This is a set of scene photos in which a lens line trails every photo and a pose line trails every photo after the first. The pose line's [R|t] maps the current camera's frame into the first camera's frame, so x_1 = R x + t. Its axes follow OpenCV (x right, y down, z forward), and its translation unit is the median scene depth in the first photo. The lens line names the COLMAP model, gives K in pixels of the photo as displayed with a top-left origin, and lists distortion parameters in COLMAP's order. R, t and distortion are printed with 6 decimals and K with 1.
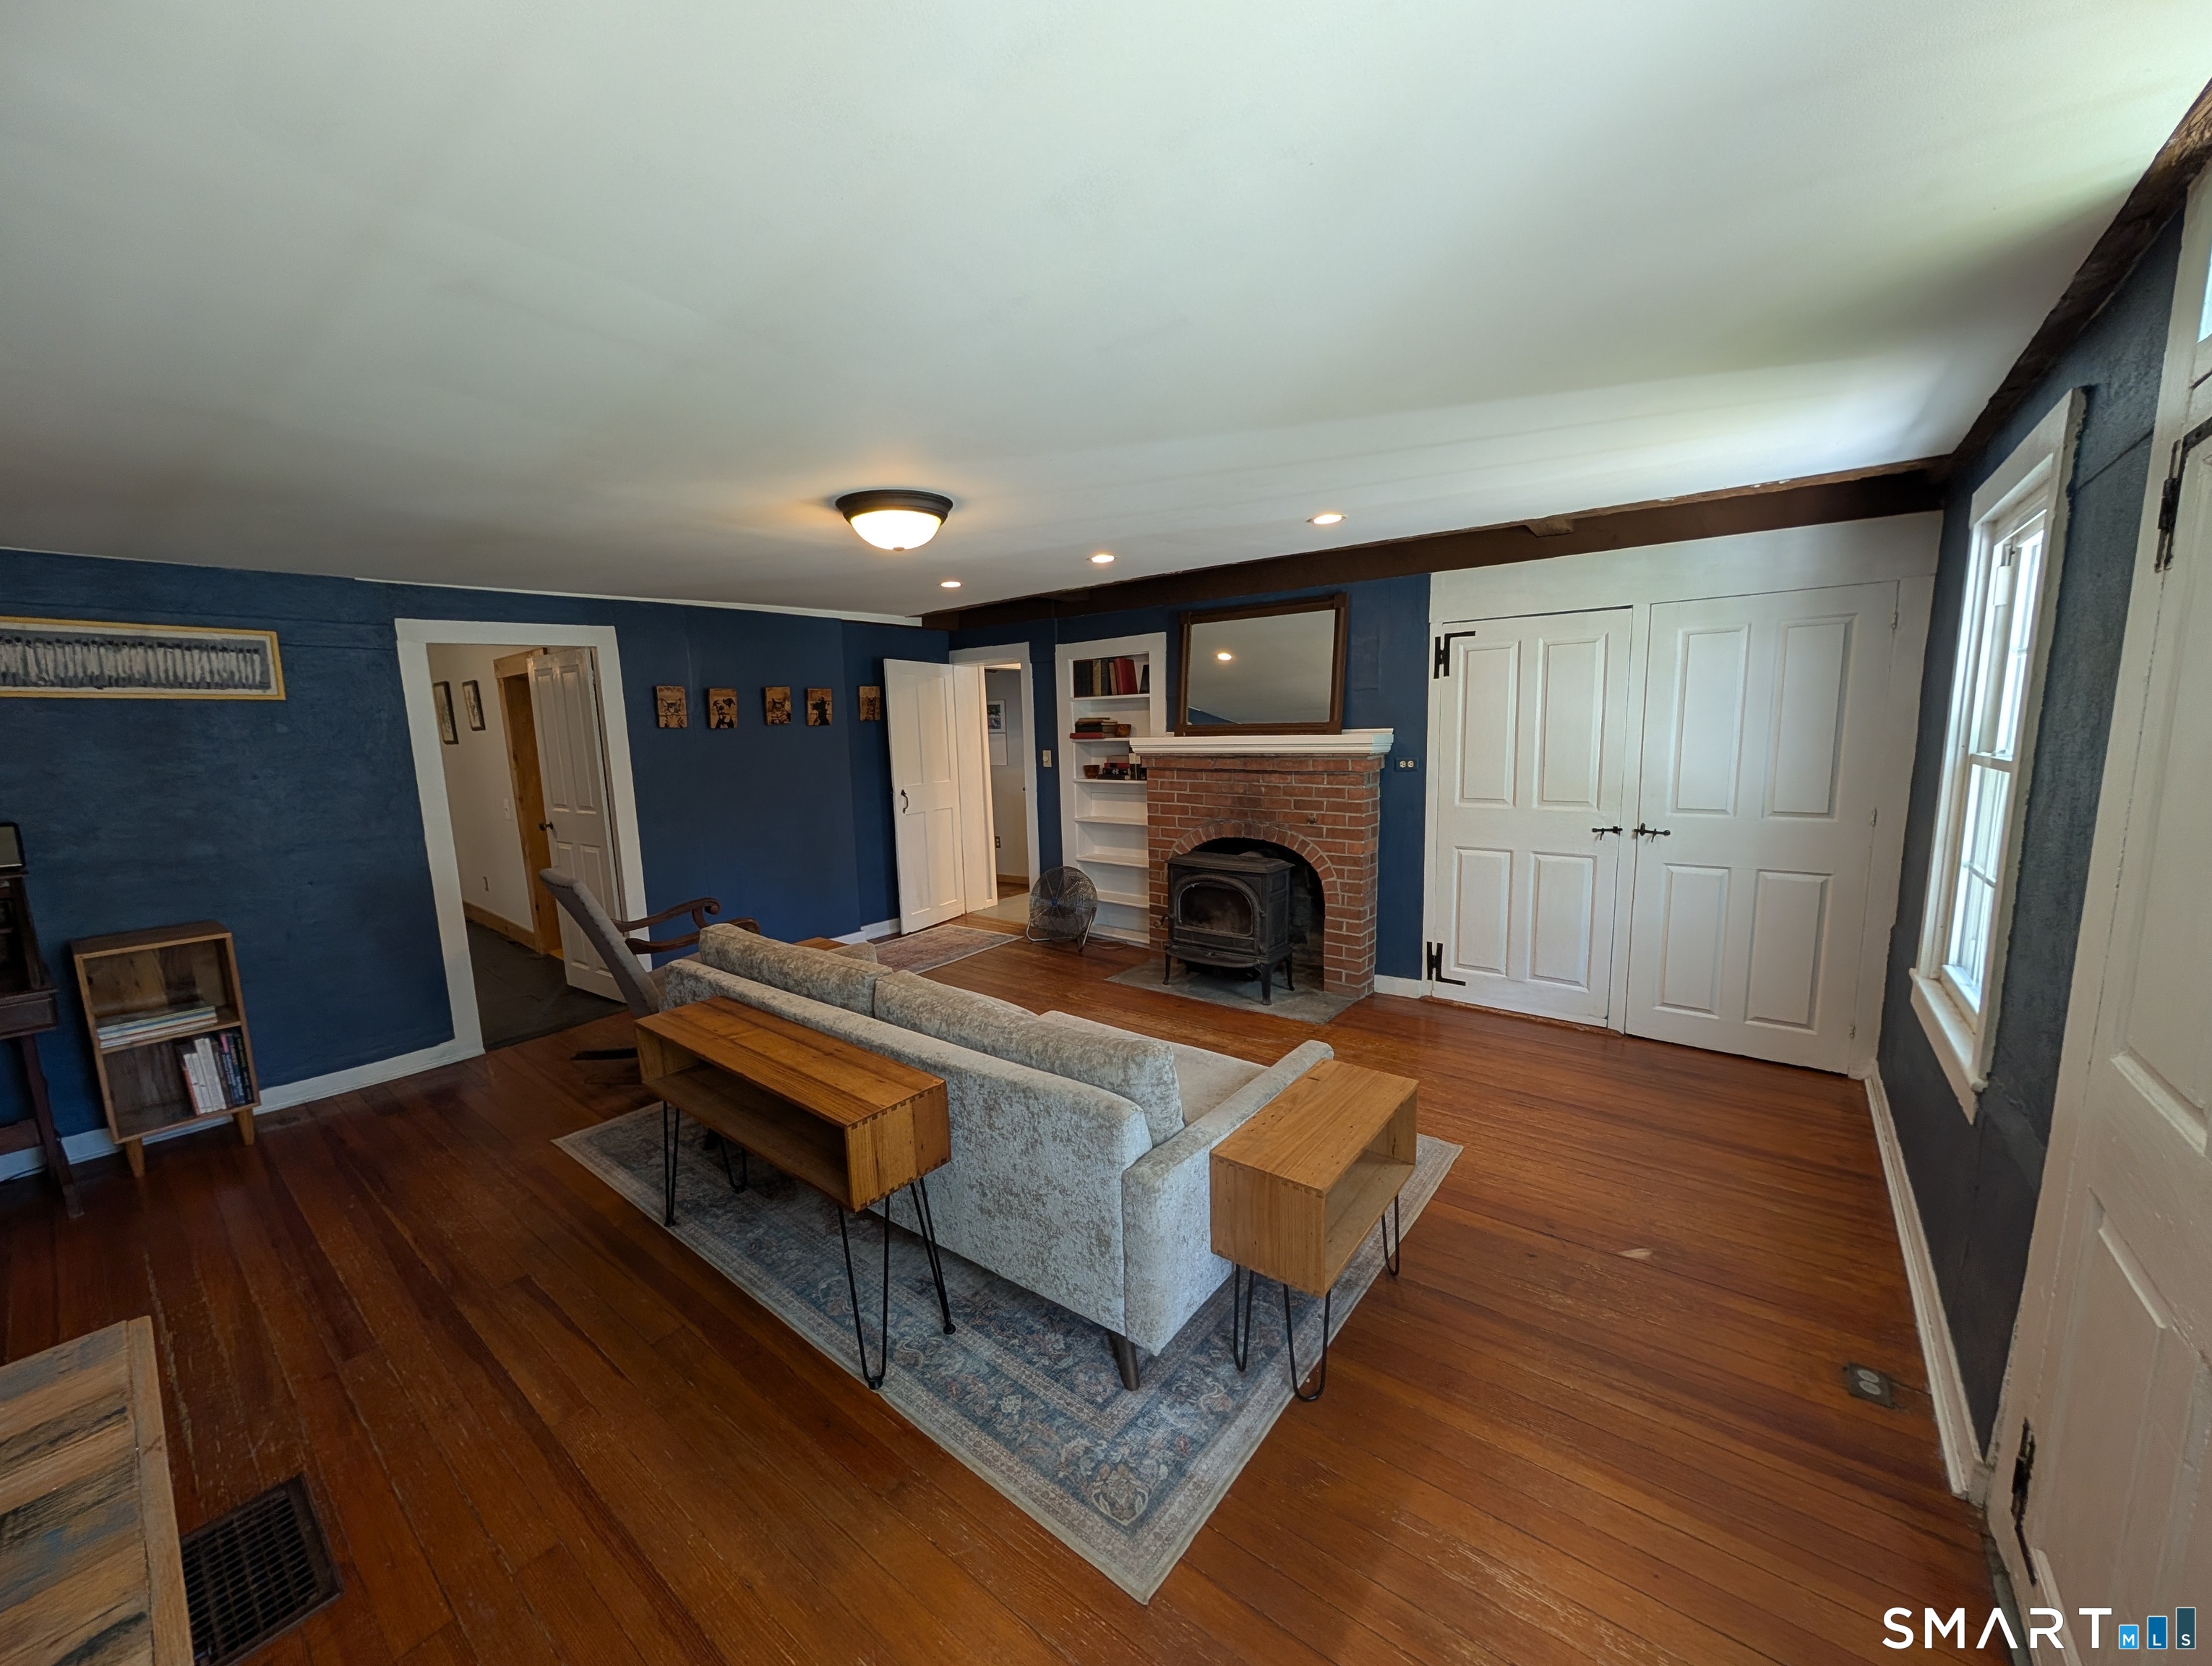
lens RADIAL K [[835.8, 0, 1109.9], [0, 835.8, 839.1], [0, 0, 1]] dist [0.000263, -0.000018]
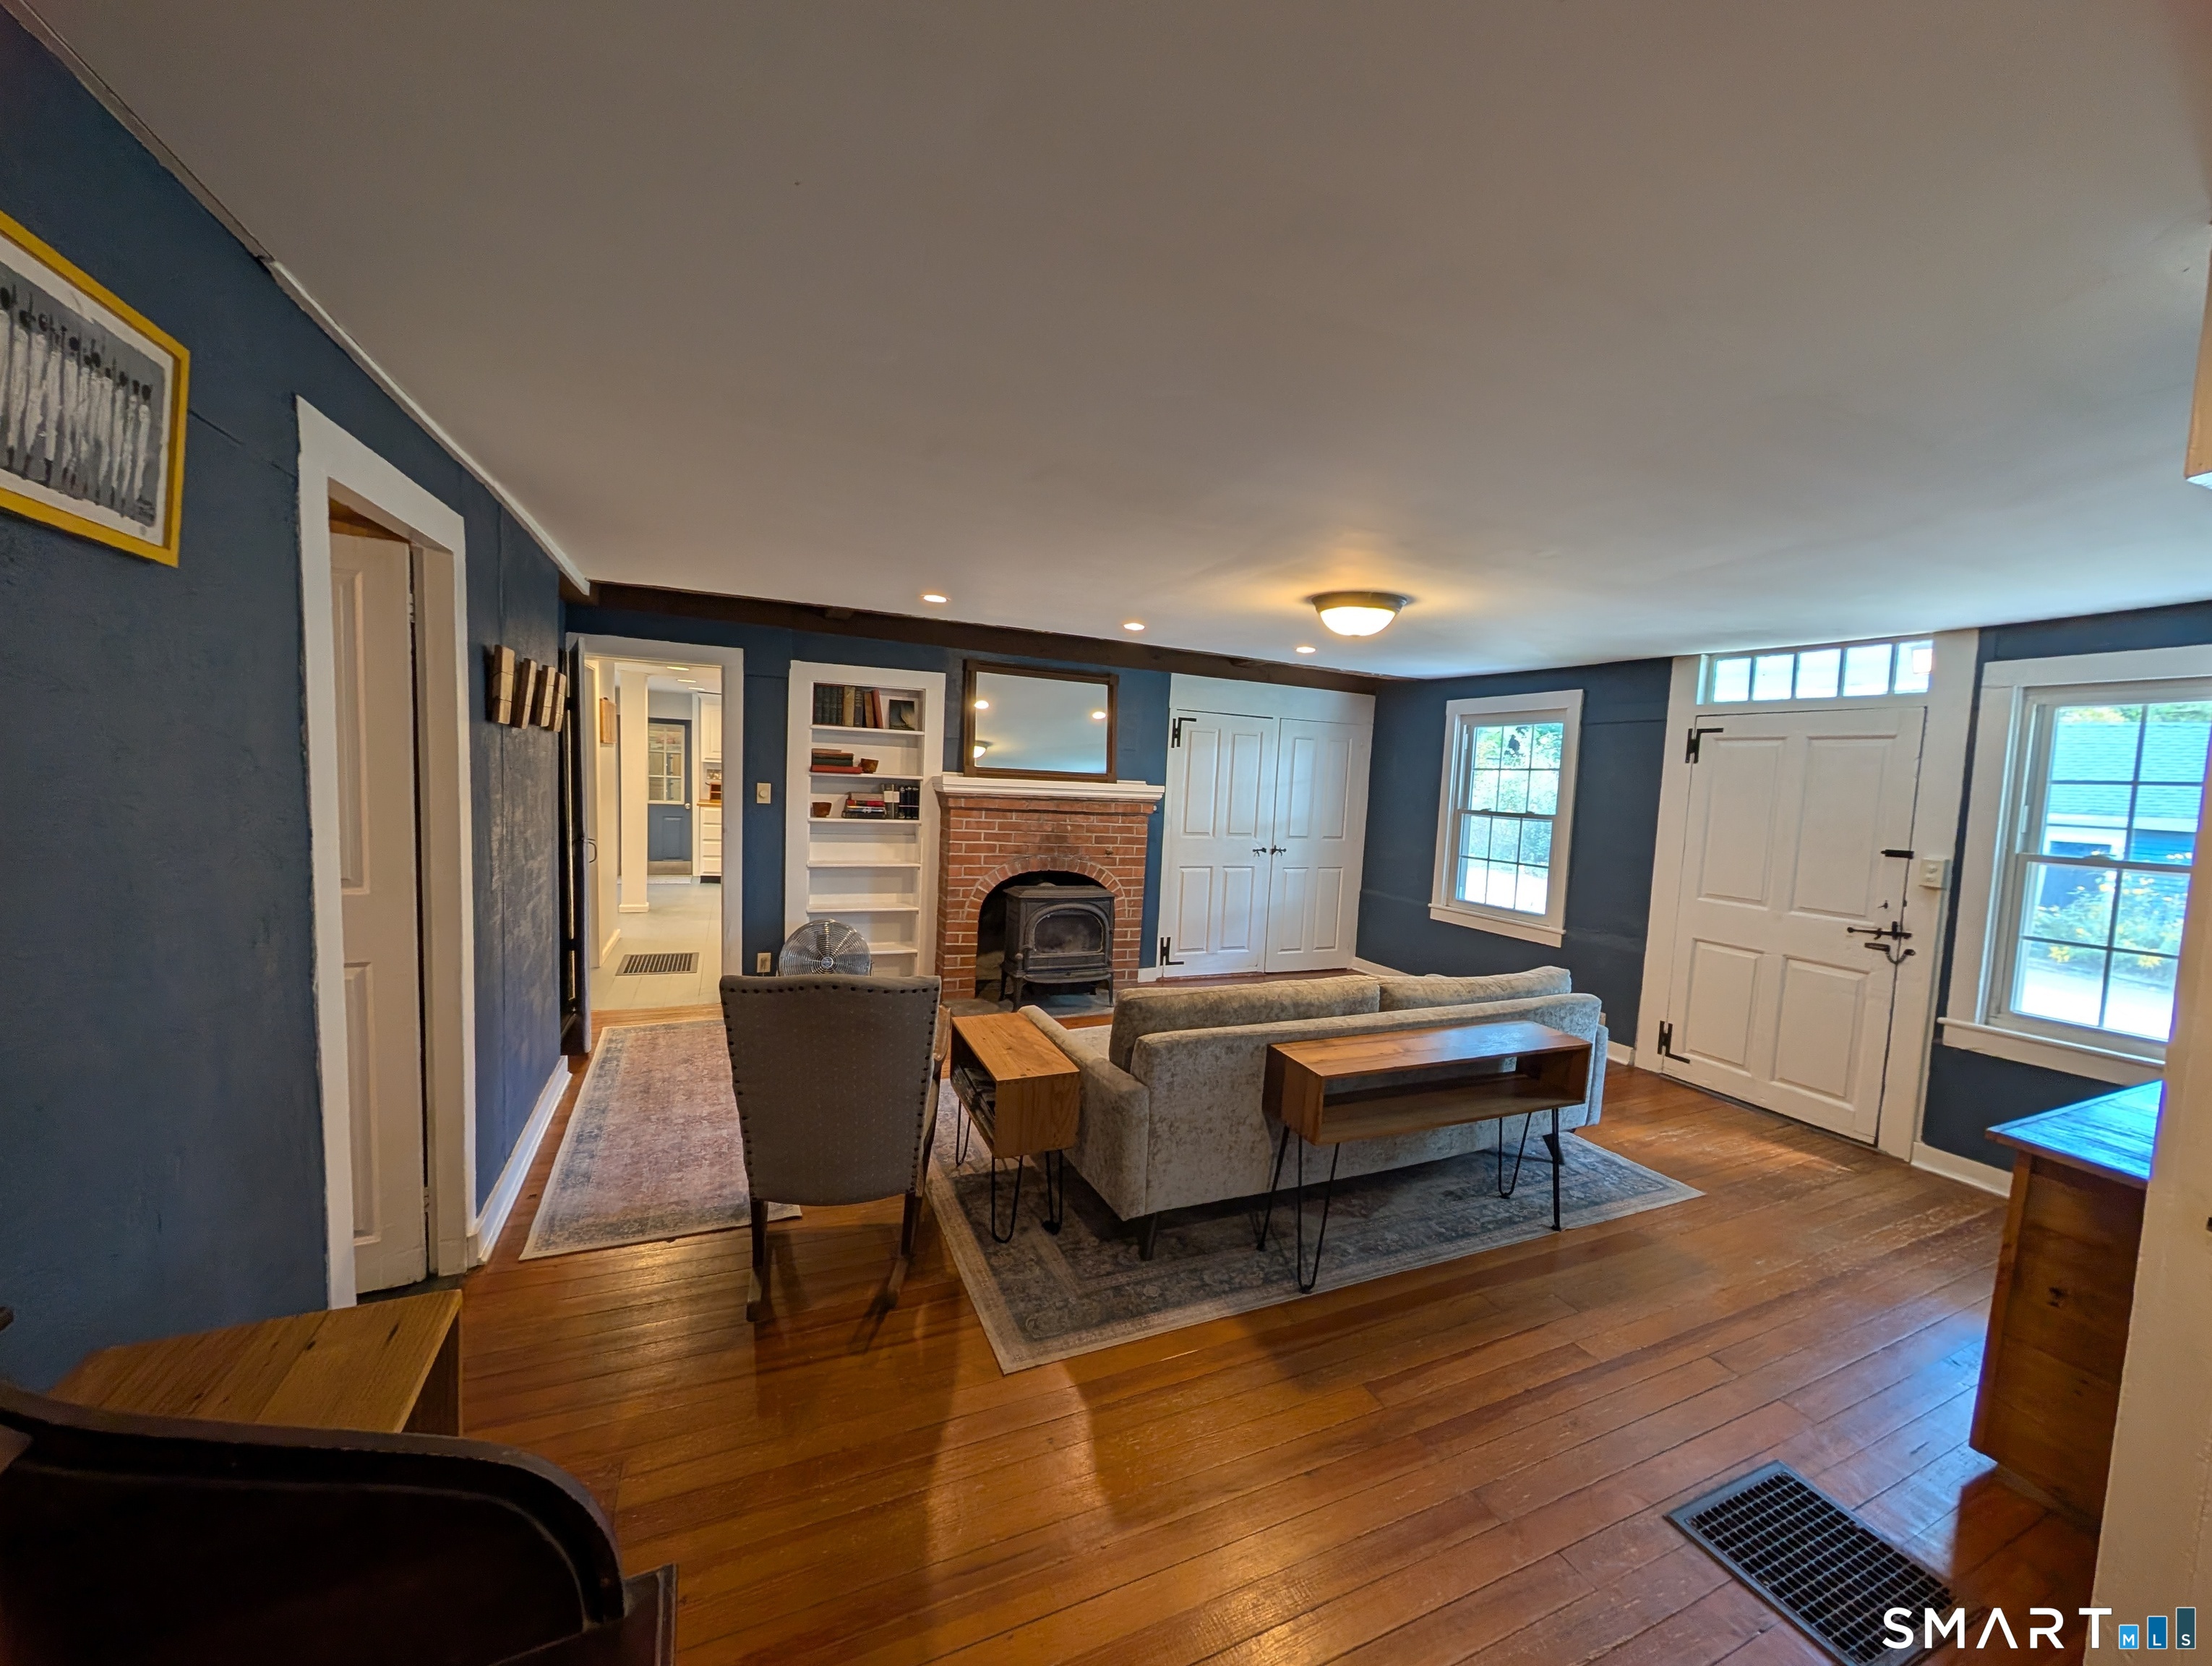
lens RADIAL K [[835.8, 0, 1103.5], [0, 835.8, 835.7], [0, 0, 1]] dist [0.000263, -0.000018]
pose [[0.467182, -0.017036, 0.883997, -0.847847], [0.061322, 0.998031, -0.013174, -0.030834], [-0.882032, 0.060363, 0.467307, 0.423838]]
